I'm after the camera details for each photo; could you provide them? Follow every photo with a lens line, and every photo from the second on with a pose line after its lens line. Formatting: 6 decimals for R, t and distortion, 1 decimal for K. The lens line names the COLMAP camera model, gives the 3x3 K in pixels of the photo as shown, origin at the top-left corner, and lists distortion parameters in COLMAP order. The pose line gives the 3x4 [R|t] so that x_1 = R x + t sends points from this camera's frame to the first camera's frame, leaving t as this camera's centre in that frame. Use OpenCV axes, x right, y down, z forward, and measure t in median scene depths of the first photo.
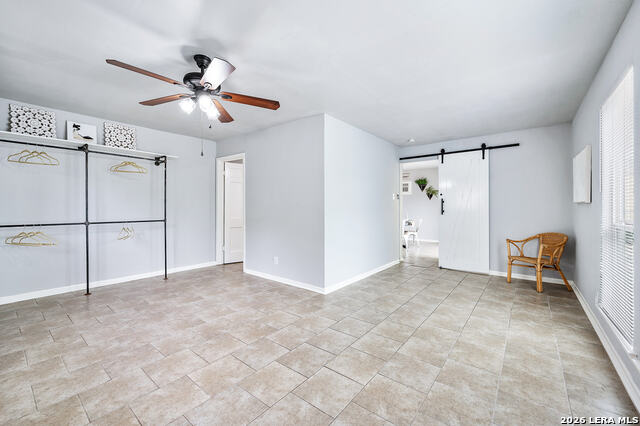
lens RADIAL K [[260.1, 0, 321.4], [0, 260.1, 212.7], [0, 0, 1]] dist [0.002504, -0.000066]
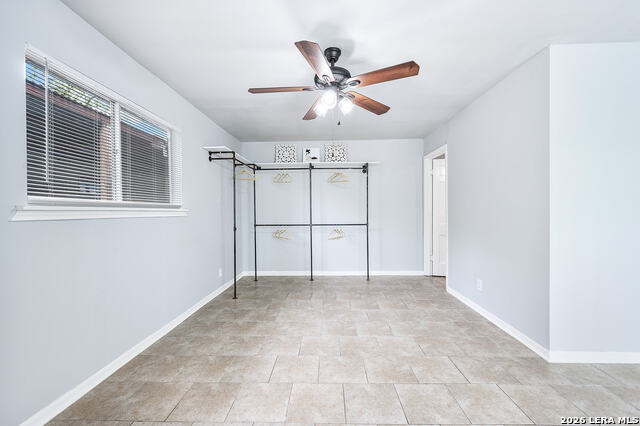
lens RADIAL K [[266.6, 0, 320.2], [0, 266.6, 216.0], [0, 0, 1]] dist [0.004708, -0.000880]
pose [[0.605541, 0.003369, -0.795807, 0.175429], [-0.007058, 0.999974, -0.001137, -0.001672], [0.795783, 0.006305, 0.605549, 0.242380]]
